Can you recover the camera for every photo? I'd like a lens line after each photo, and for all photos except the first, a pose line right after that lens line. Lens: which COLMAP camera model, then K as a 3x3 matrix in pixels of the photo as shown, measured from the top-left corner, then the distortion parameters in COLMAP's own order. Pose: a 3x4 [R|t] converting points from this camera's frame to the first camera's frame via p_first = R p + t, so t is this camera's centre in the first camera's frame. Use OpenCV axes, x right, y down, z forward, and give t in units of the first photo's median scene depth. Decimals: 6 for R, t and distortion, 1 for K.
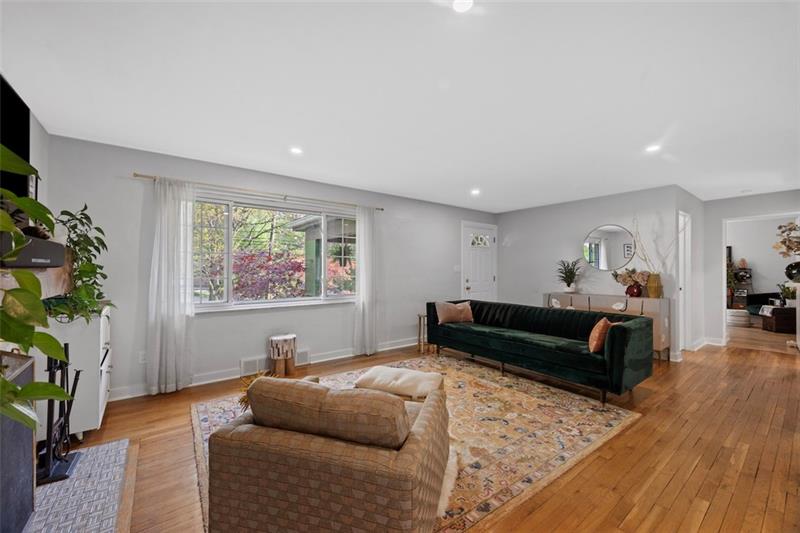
lens RADIAL K [[316.1, 0, 400.6], [0, 316.1, 265.0], [0, 0, 1]] dist [-0.000874, -0.000226]
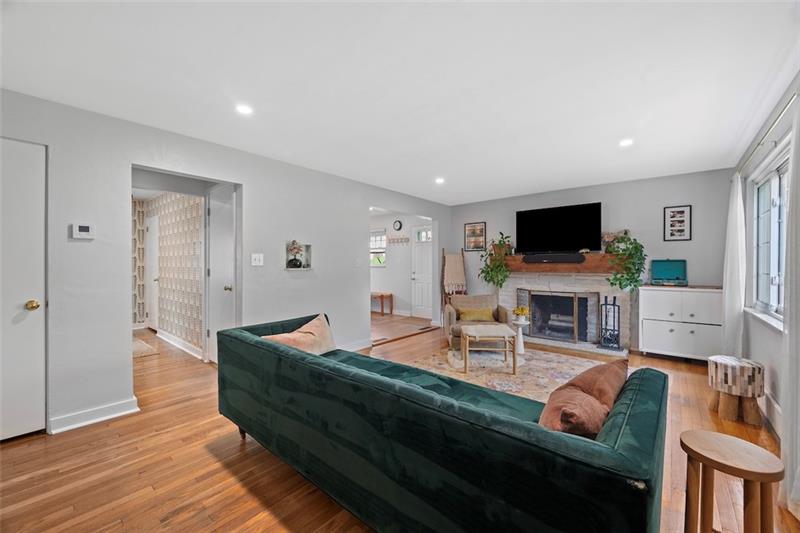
lens RADIAL K [[316.1, 0, 400.6], [0, 316.1, 265.0], [0, 0, 1]] dist [-0.000874, -0.000226]
pose [[-0.976779, -0.001139, -0.214248, 0.547503], [0.000974, 0.999952, -0.009758, 0.028464], [0.214249, -0.009740, -0.976731, 1.744754]]
